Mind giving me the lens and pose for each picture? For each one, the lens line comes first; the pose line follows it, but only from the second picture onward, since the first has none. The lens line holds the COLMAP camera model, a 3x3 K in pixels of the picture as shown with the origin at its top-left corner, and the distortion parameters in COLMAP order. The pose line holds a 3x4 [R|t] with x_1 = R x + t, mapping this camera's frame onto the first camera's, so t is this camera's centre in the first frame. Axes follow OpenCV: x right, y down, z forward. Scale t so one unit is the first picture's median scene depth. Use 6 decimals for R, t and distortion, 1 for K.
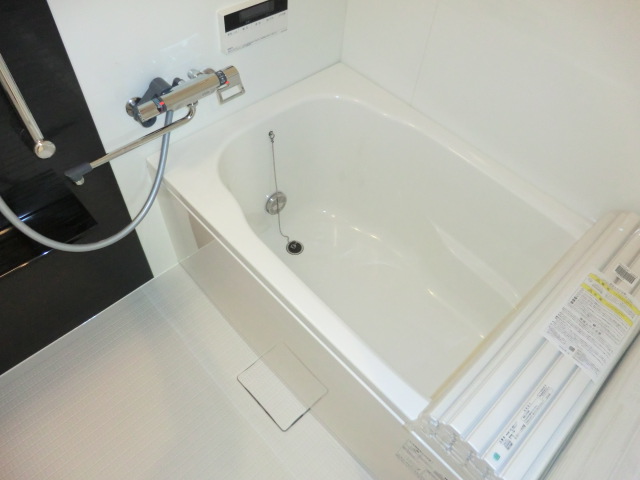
lens RADIAL K [[464.5, 0, 320.0], [0, 464.5, 240.0], [0, 0, 1]] dist [-0.125902, 0.155731]
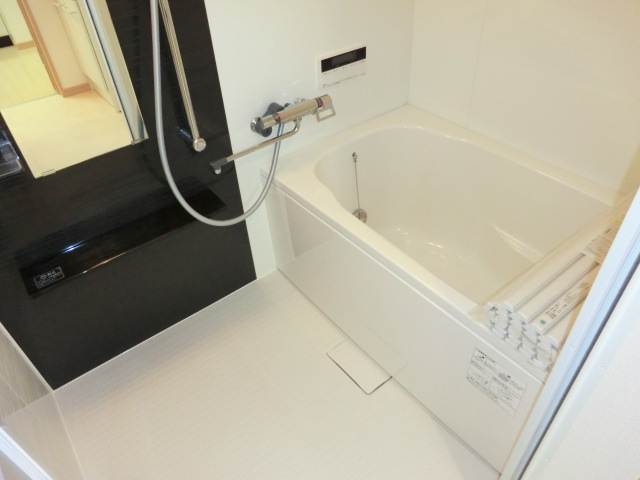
lens RADIAL K [[464.5, 0, 320.0], [0, 464.5, 240.0], [0, 0, 1]] dist [-0.125902, 0.155731]
pose [[0.987075, -0.027980, -0.157795, -0.007107], [-0.008961, 0.973463, -0.228670, 0.358206], [0.160005, 0.227128, 0.960631, -0.226157]]
